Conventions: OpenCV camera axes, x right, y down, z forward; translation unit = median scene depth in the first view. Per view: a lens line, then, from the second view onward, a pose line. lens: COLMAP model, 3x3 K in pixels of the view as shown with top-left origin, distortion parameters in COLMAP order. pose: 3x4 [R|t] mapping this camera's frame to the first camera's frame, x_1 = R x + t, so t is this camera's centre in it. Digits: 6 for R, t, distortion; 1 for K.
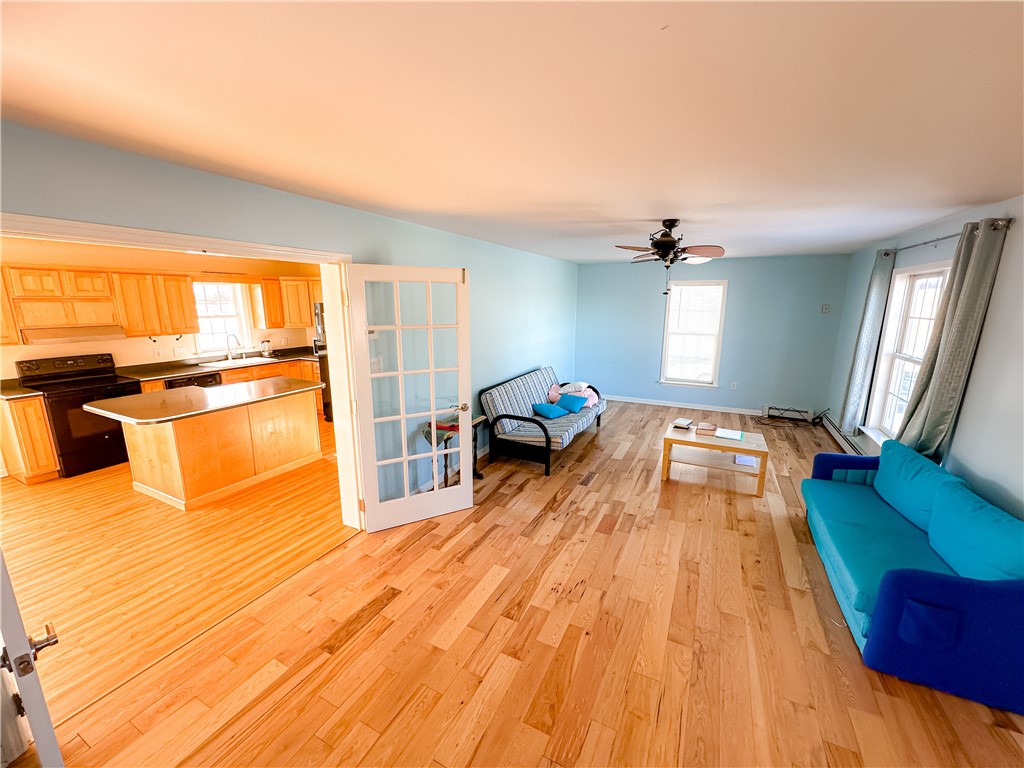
lens RADIAL K [[407.7, 0, 512.3], [0, 407.7, 385.9], [0, 0, 1]] dist [-0.002369, 0.000253]
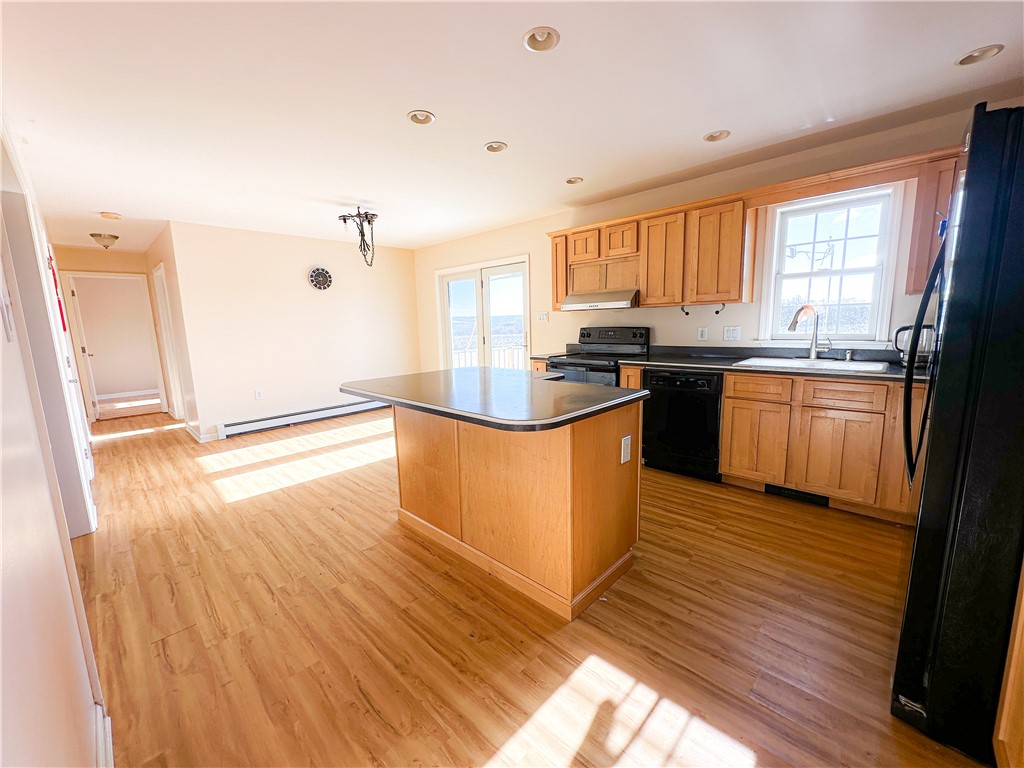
lens RADIAL K [[407.7, 0, 513.5], [0, 407.7, 384.9], [0, 0, 1]] dist [-0.002369, 0.000253]
pose [[-0.289228, 0.150160, -0.945410, -0.140162], [-0.174241, 0.962863, 0.206238, -0.092009], [0.941269, 0.224379, -0.252323, 0.999106]]
